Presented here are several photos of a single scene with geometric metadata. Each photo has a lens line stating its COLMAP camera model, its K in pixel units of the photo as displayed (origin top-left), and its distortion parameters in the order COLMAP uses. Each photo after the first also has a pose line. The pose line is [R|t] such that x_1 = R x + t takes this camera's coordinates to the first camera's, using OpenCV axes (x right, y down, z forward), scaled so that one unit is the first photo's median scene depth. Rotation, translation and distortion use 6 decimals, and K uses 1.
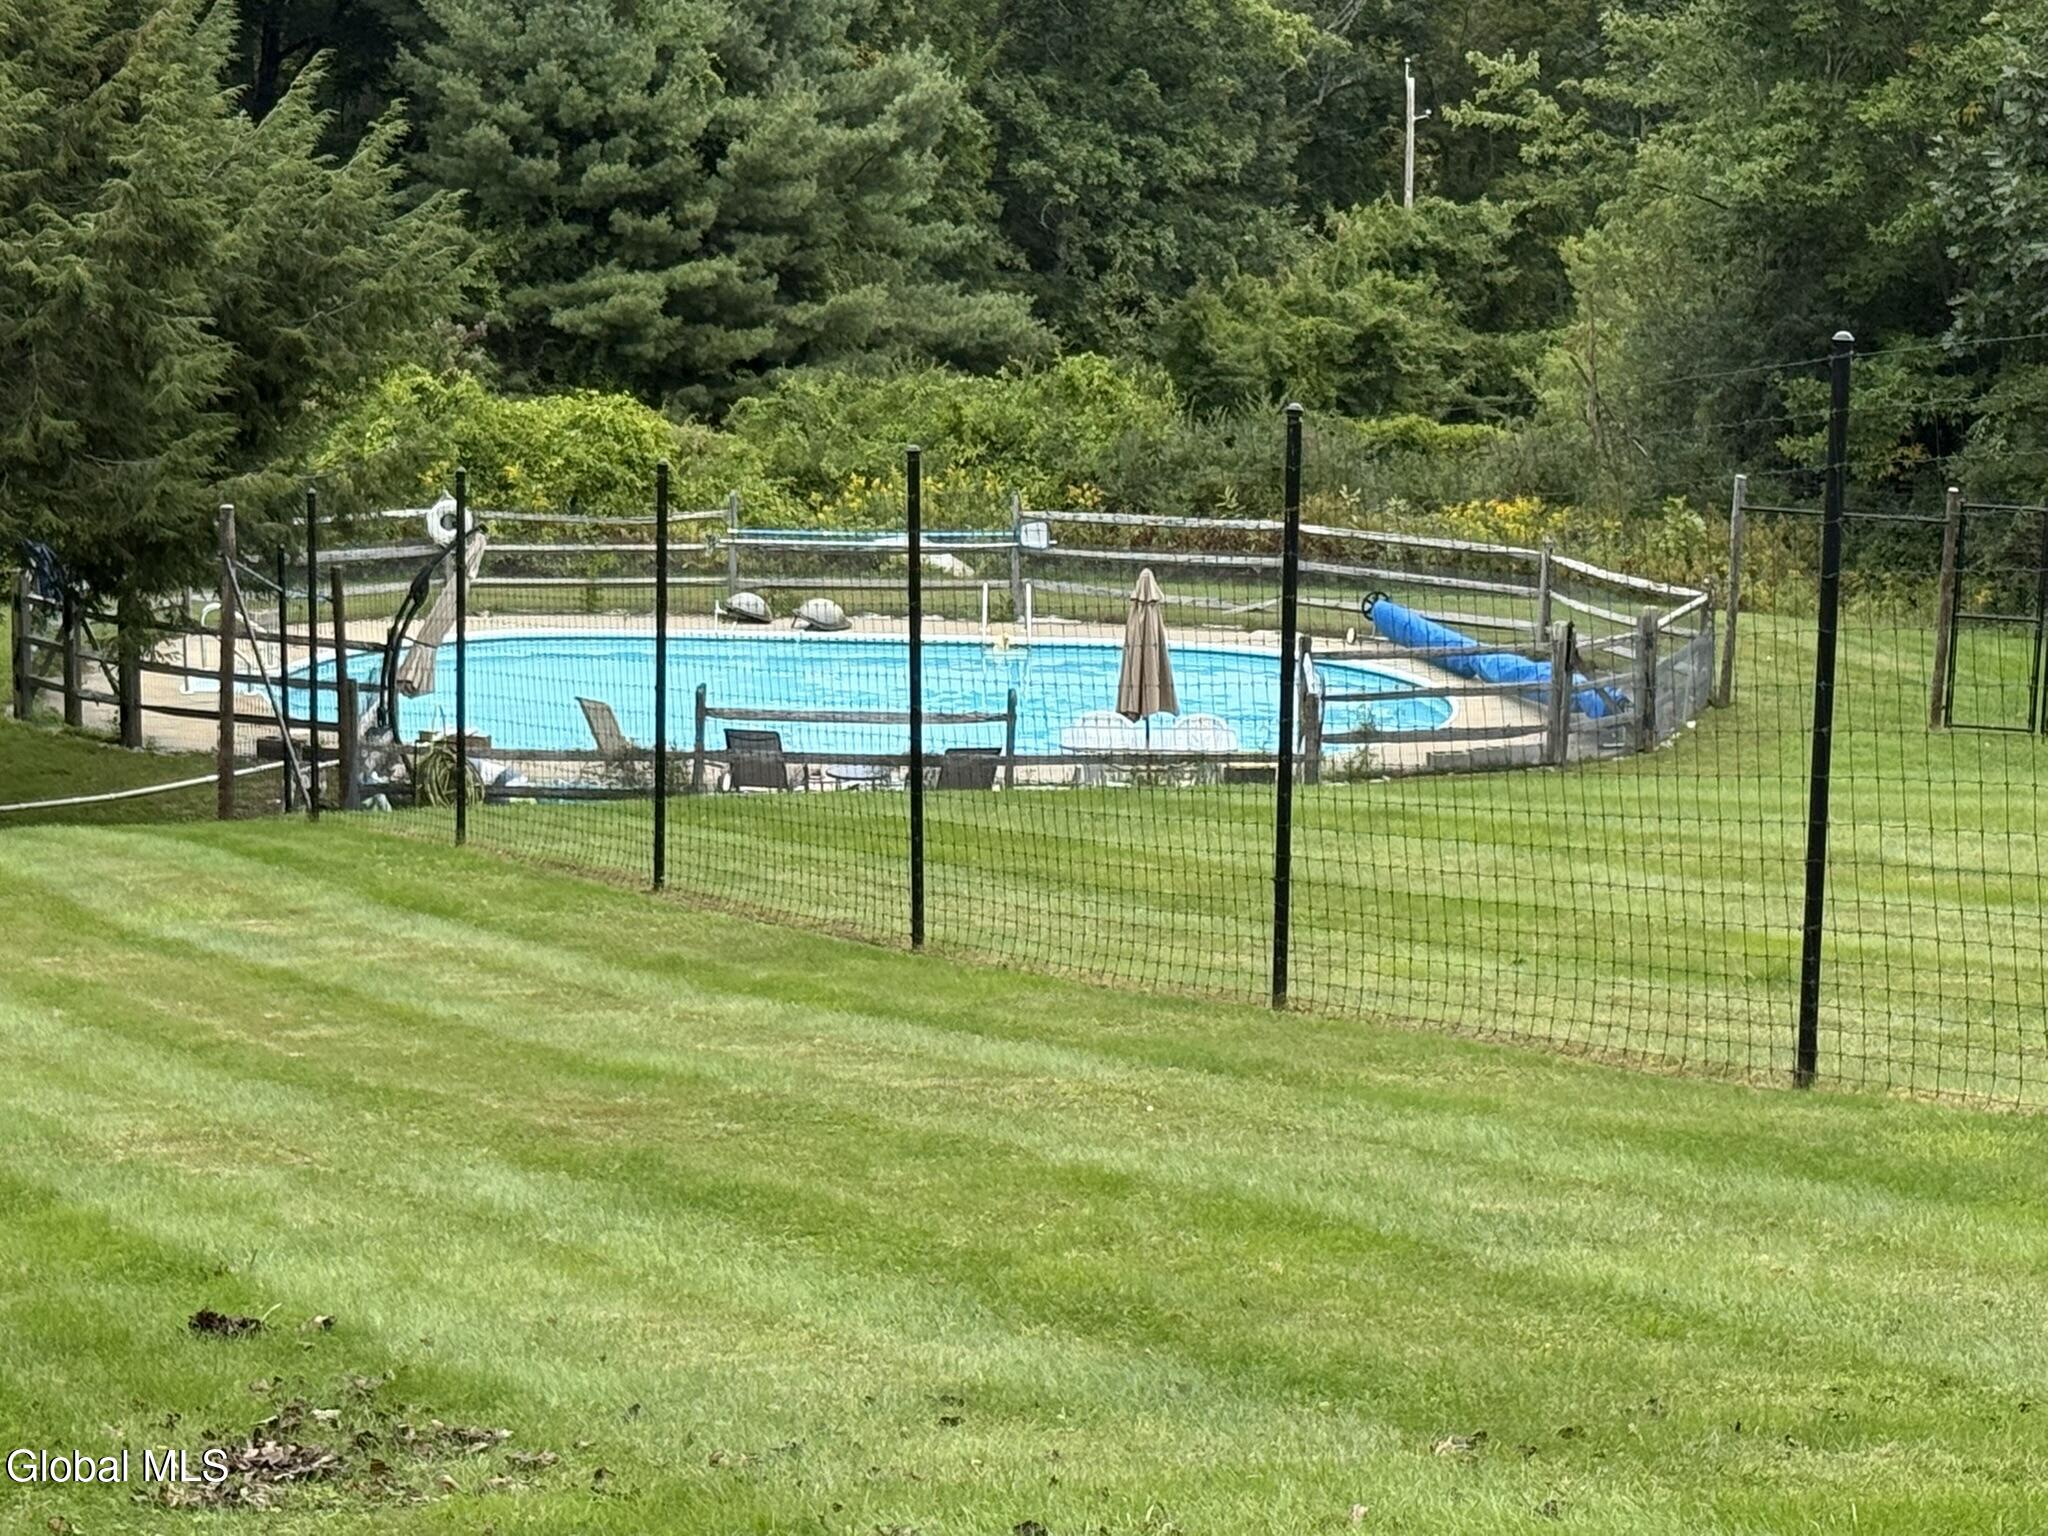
lens RADIAL K [[5397.2, 0, 1020.9], [0, 5397.2, 767.7], [0, 0, 1]] dist [0.044048, 0.000000]
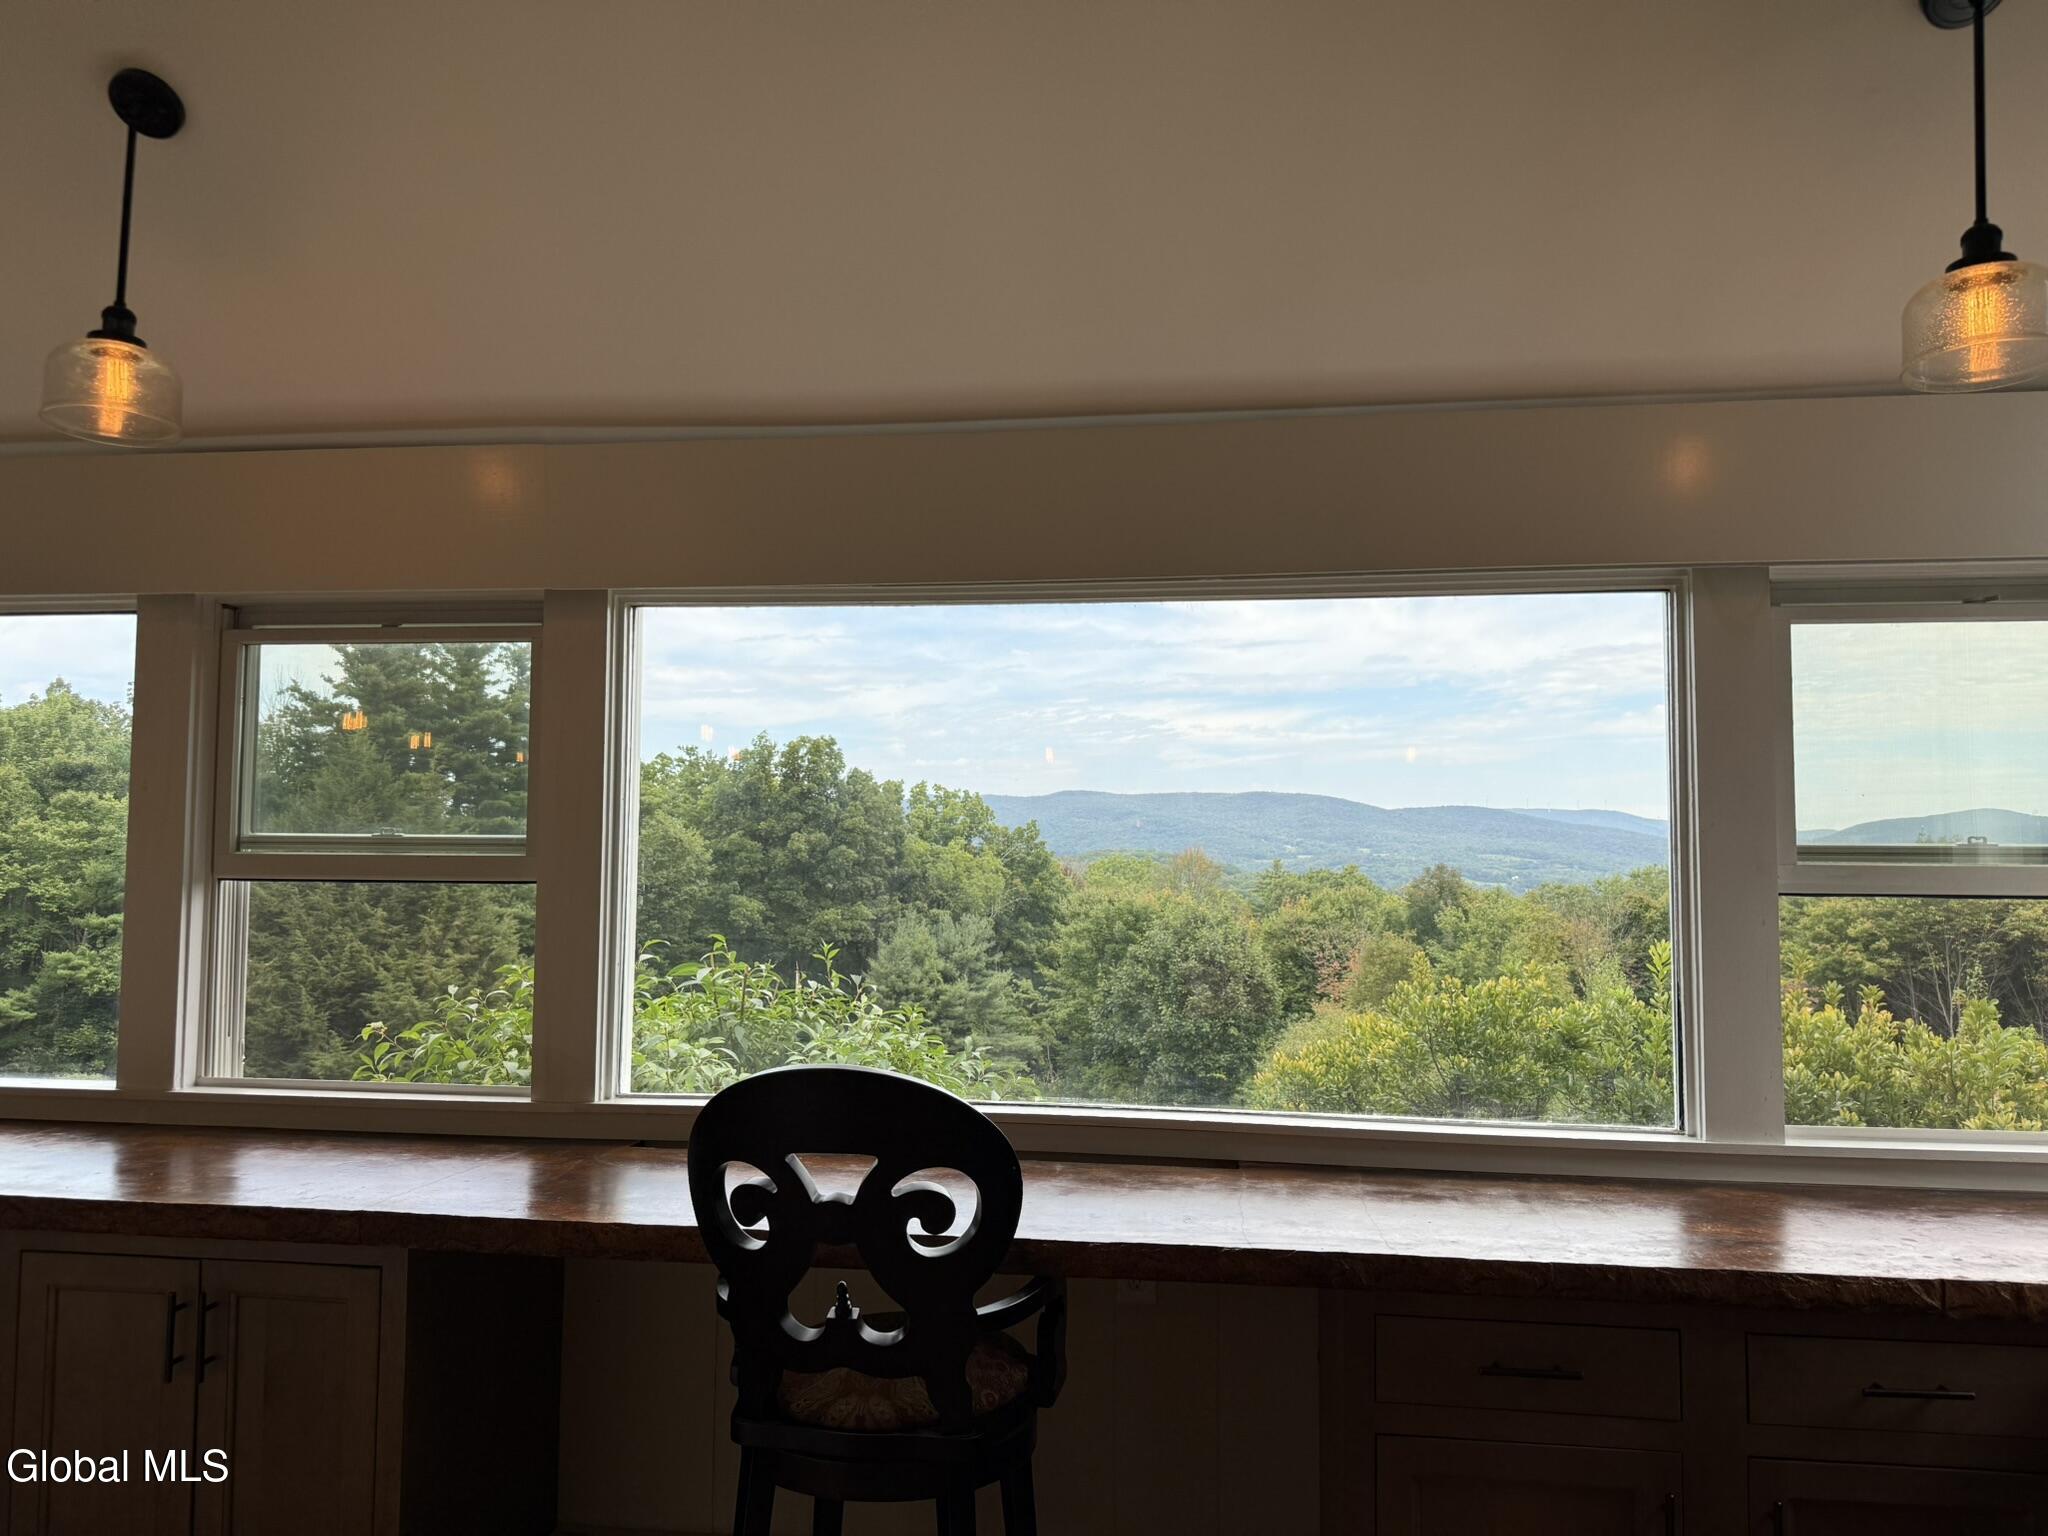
lens RADIAL K [[1460.6, 0, 1029.2], [0, 1460.6, 774.2], [0, 0, 1]] dist [0.071468, -0.104431]
pose [[0.979952, -0.020151, -0.198211, 0.225524], [-0.031700, 0.966429, -0.254972, -0.002645], [0.196694, 0.256144, 0.946415, -0.034944]]
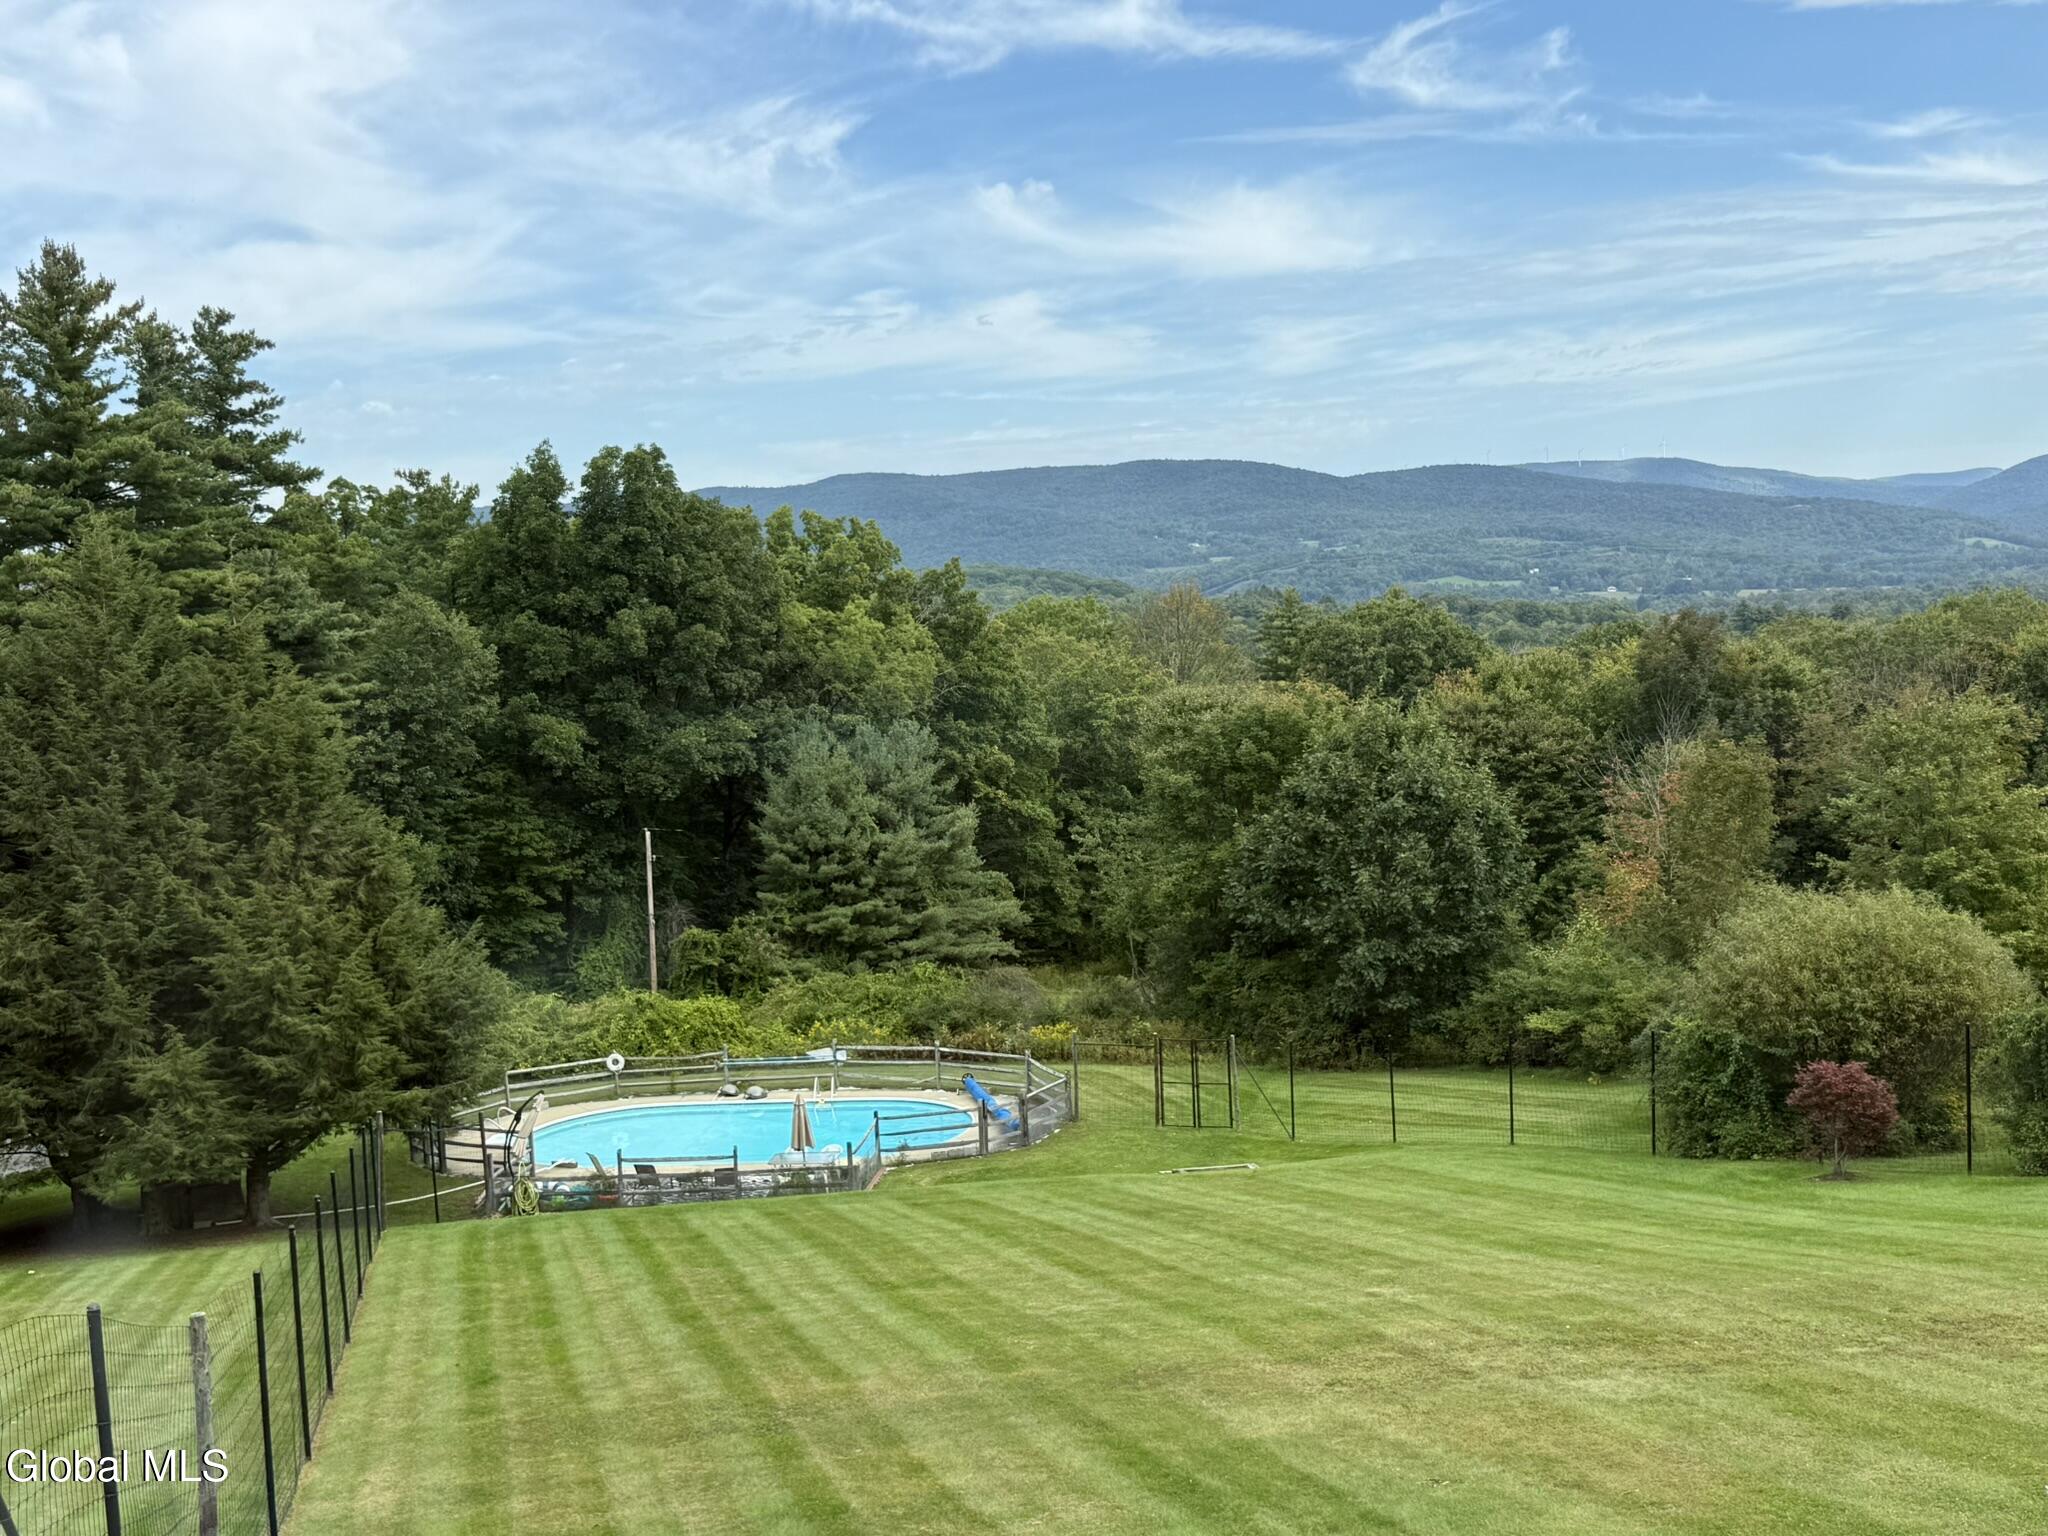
lens RADIAL K [[2302.3, 0, 1006.0], [0, 2302.3, 783.6], [0, 0, 1]] dist [0.111457, 0.000000]
pose [[0.993114, -0.055942, -0.102936, 0.117897], [0.044575, 0.992977, -0.109593, -0.027964], [0.108344, 0.104250, 0.988632, -0.055655]]
